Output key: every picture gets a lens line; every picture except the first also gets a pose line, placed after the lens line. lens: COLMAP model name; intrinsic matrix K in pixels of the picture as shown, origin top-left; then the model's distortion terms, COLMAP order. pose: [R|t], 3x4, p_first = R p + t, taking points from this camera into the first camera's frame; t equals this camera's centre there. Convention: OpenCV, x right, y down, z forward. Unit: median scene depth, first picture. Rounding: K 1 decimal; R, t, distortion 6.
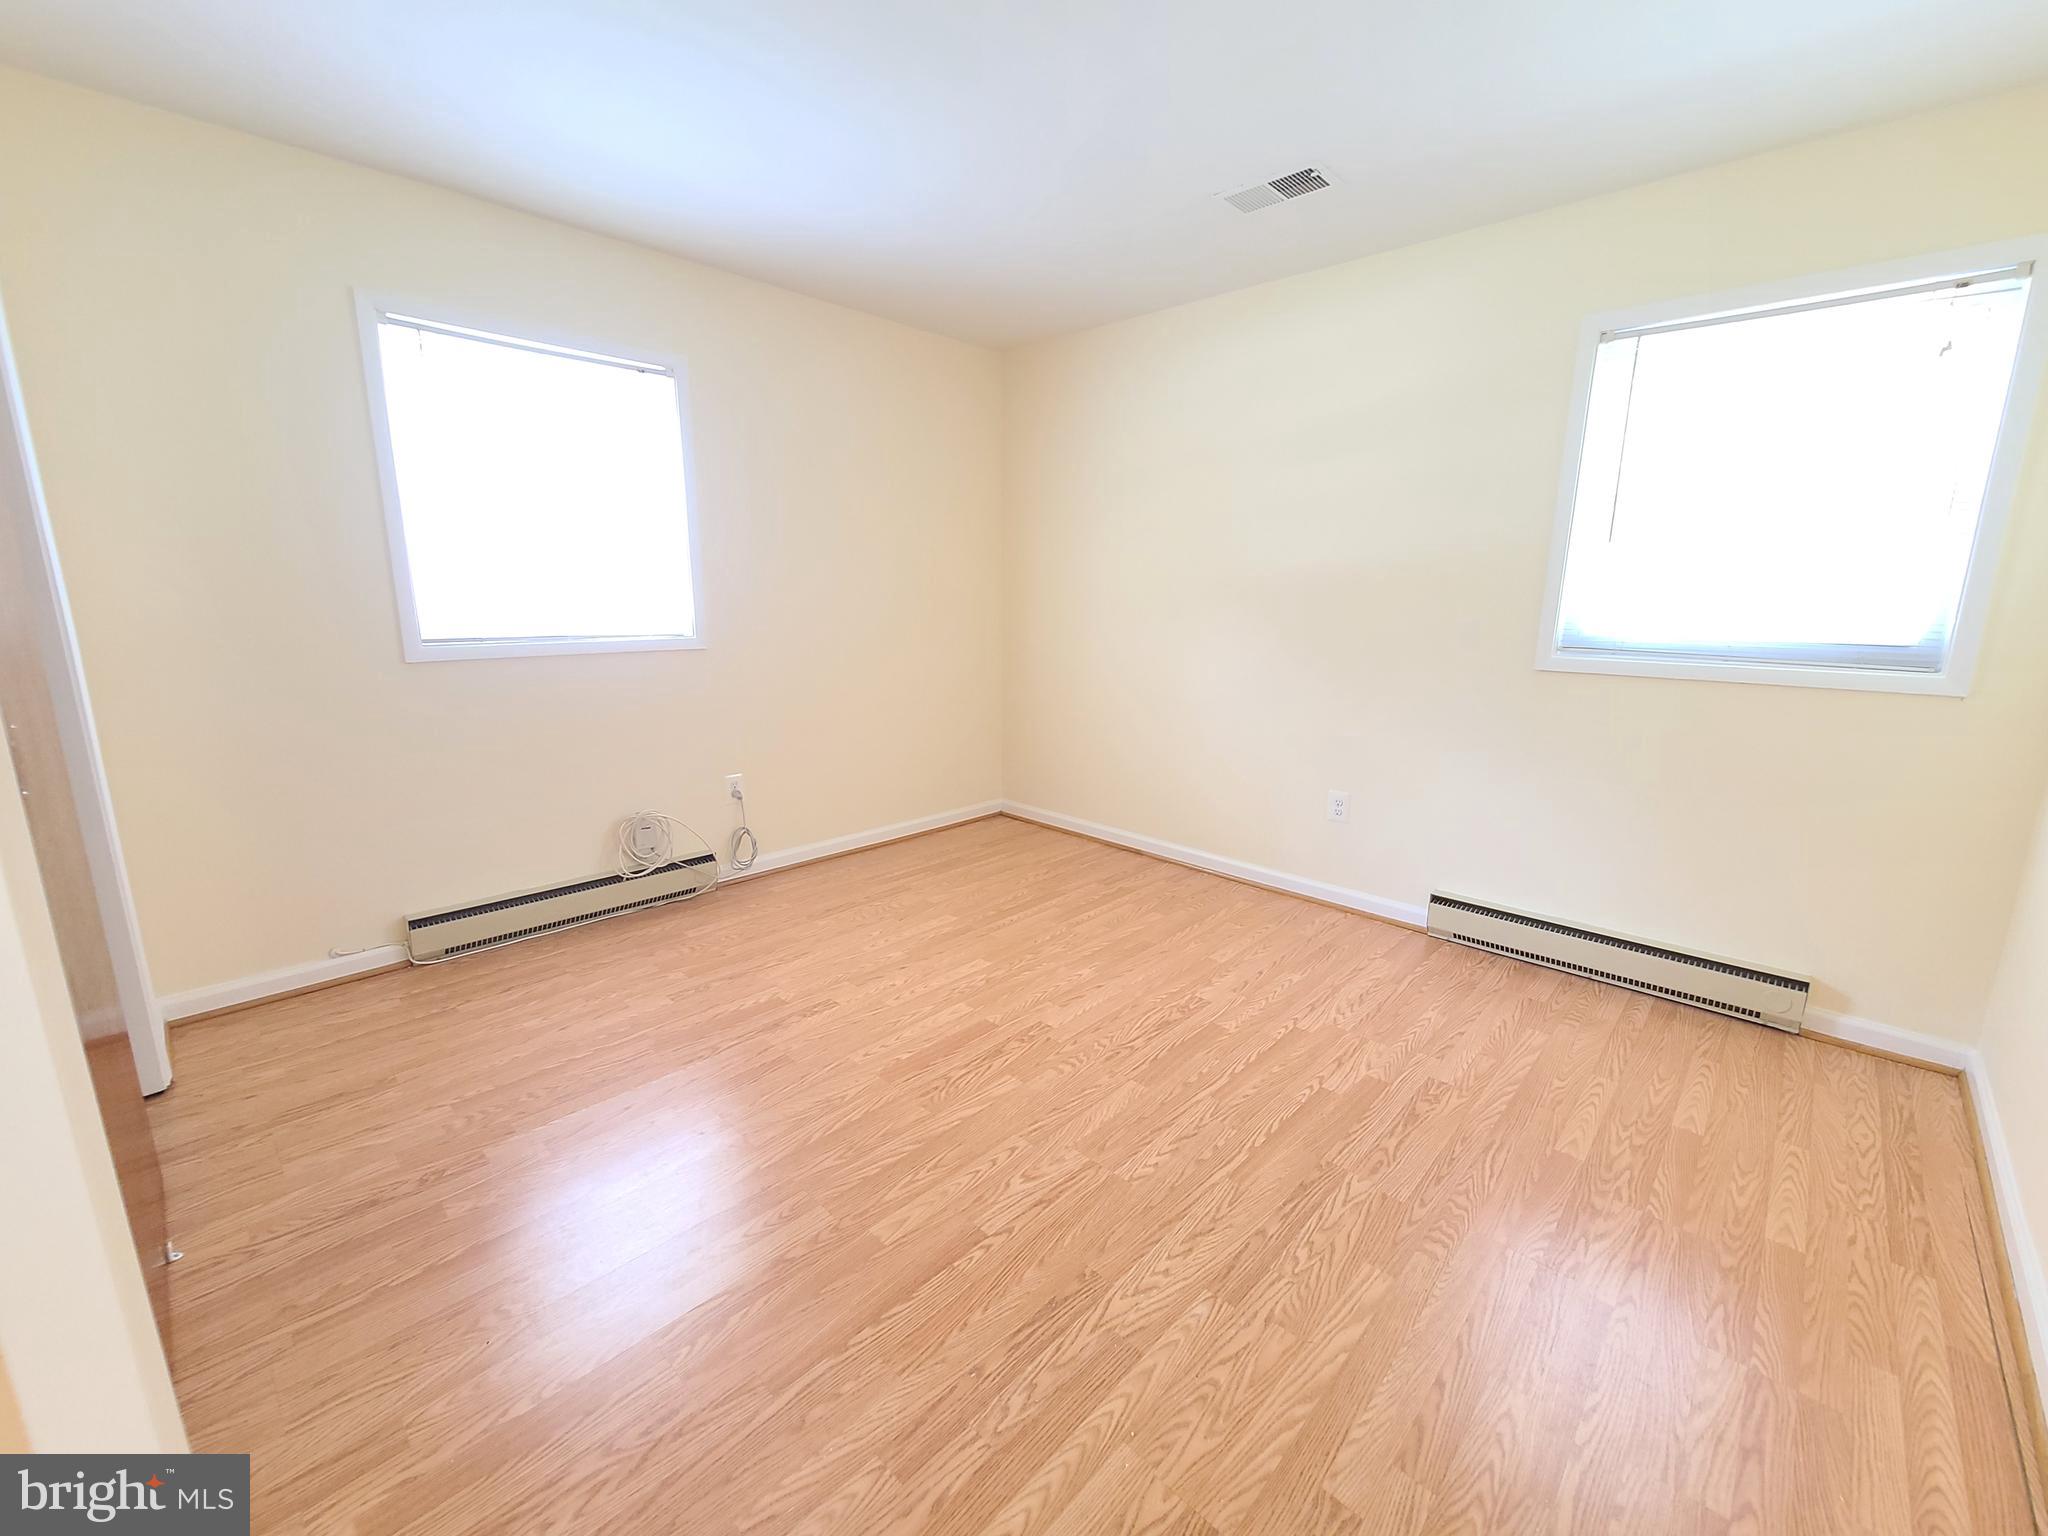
lens RADIAL K [[836.1, 0, 1043.5], [0, 836.1, 766.4], [0, 0, 1]] dist [0.002775, -0.001846]
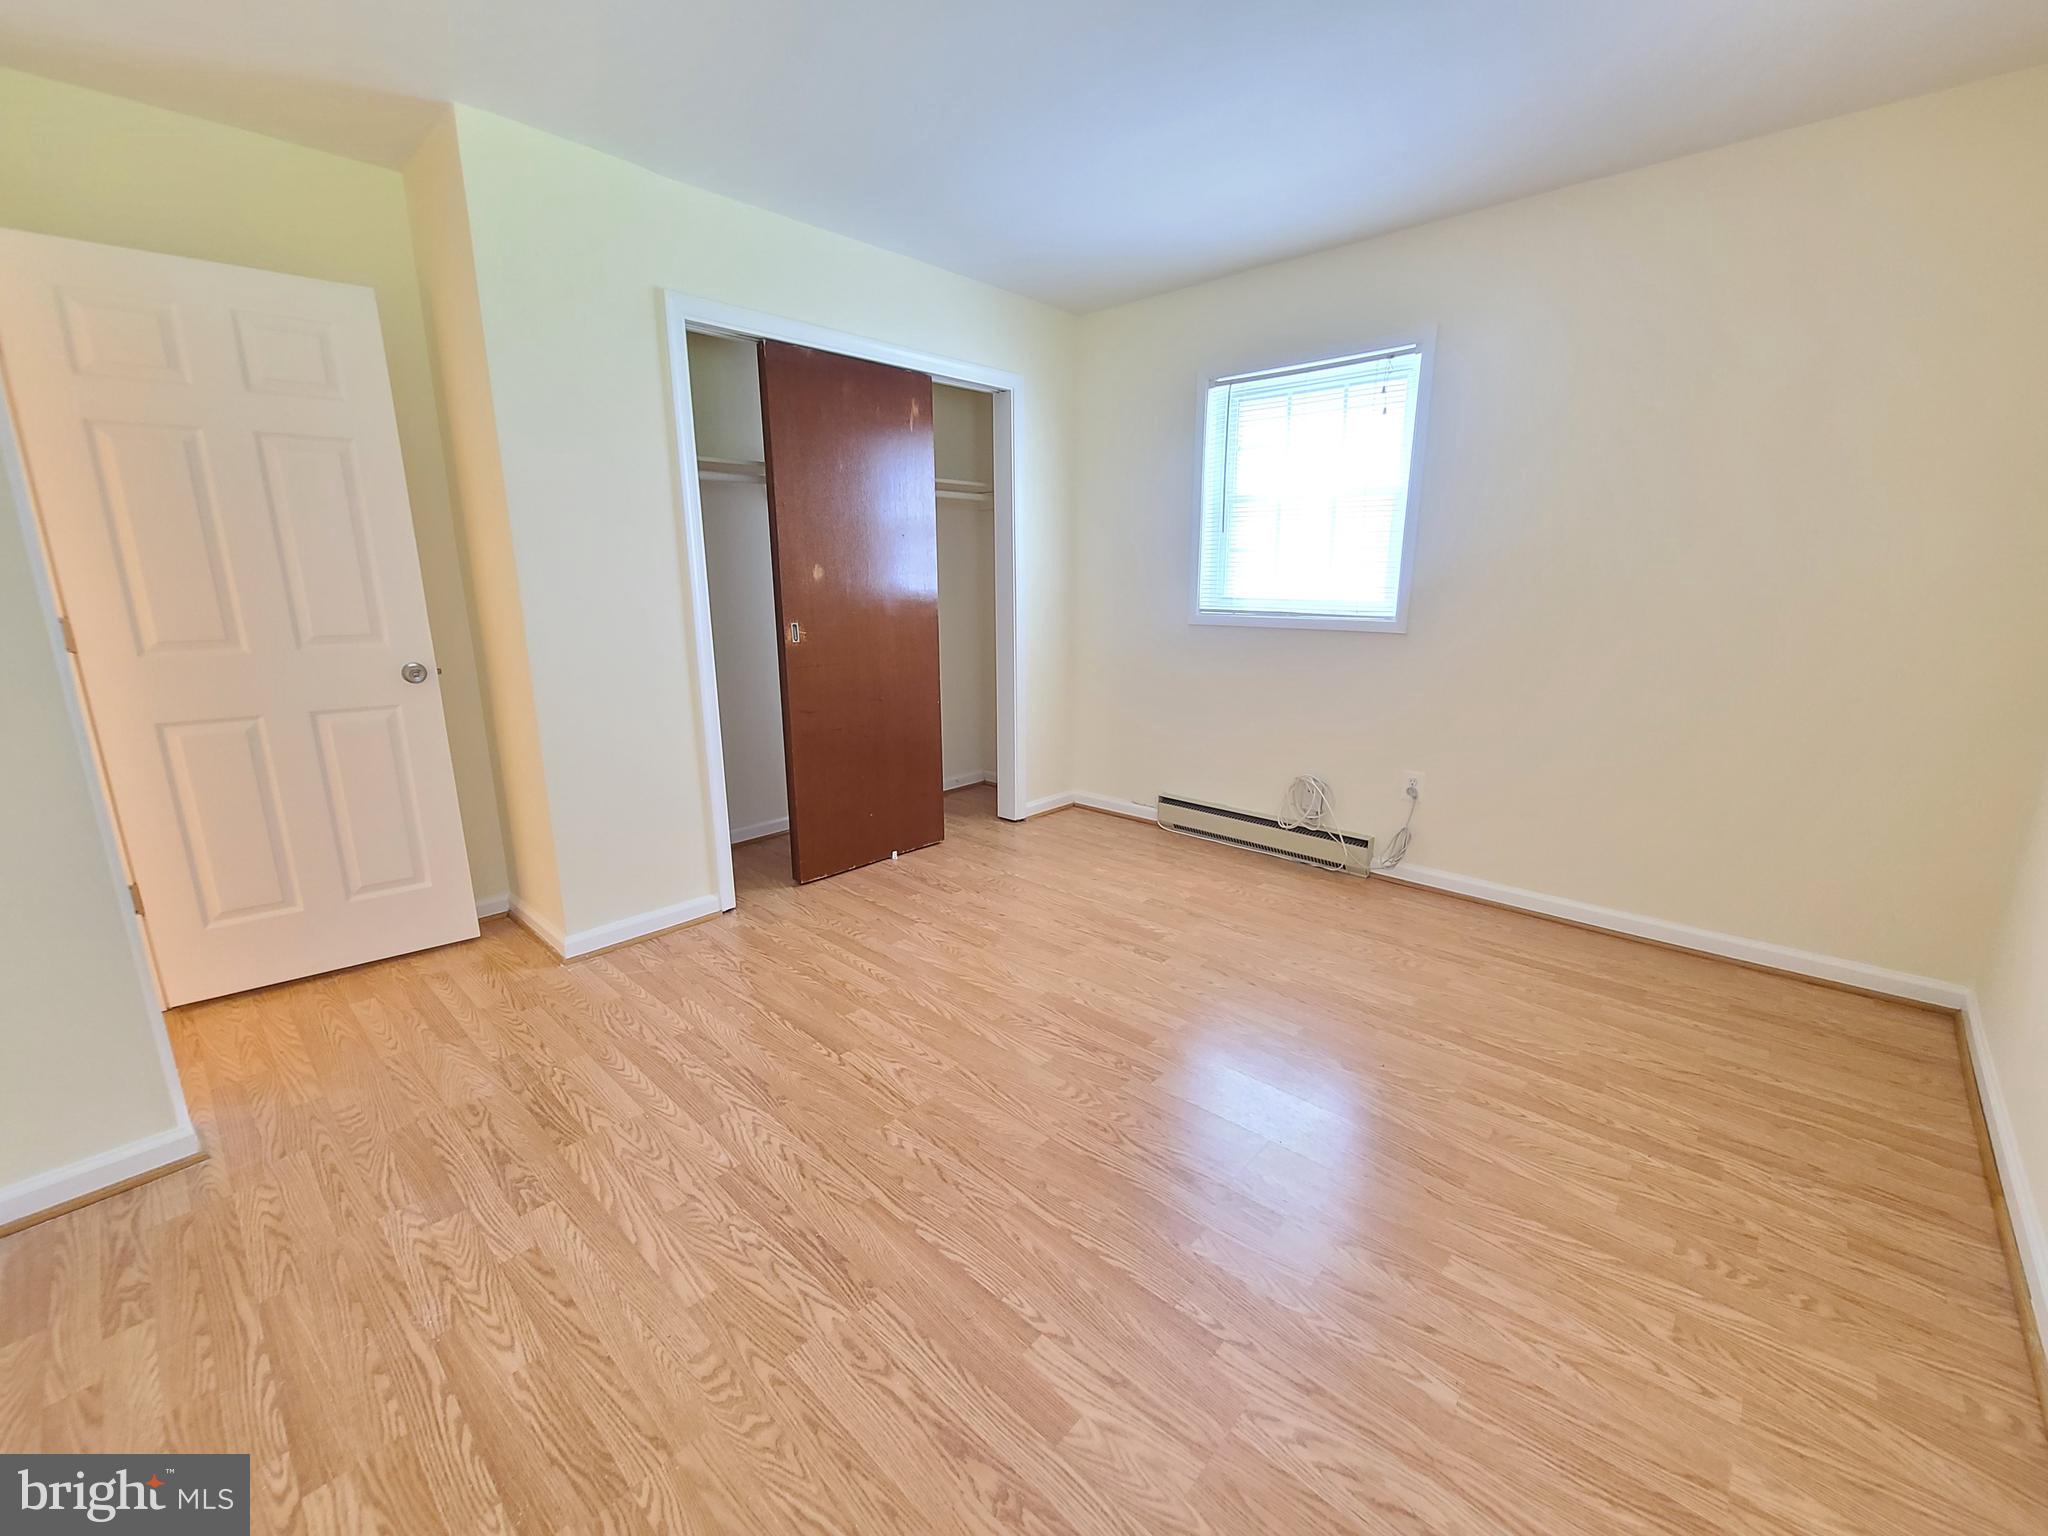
lens RADIAL K [[836.1, 0, 1043.5], [0, 836.1, 766.4], [0, 0, 1]] dist [0.002775, -0.001846]
pose [[0.010691, 0.213810, -0.976817, 1.009115], [-0.205137, 0.956564, 0.207131, -0.194341], [0.978675, 0.198167, 0.054087, 1.024940]]
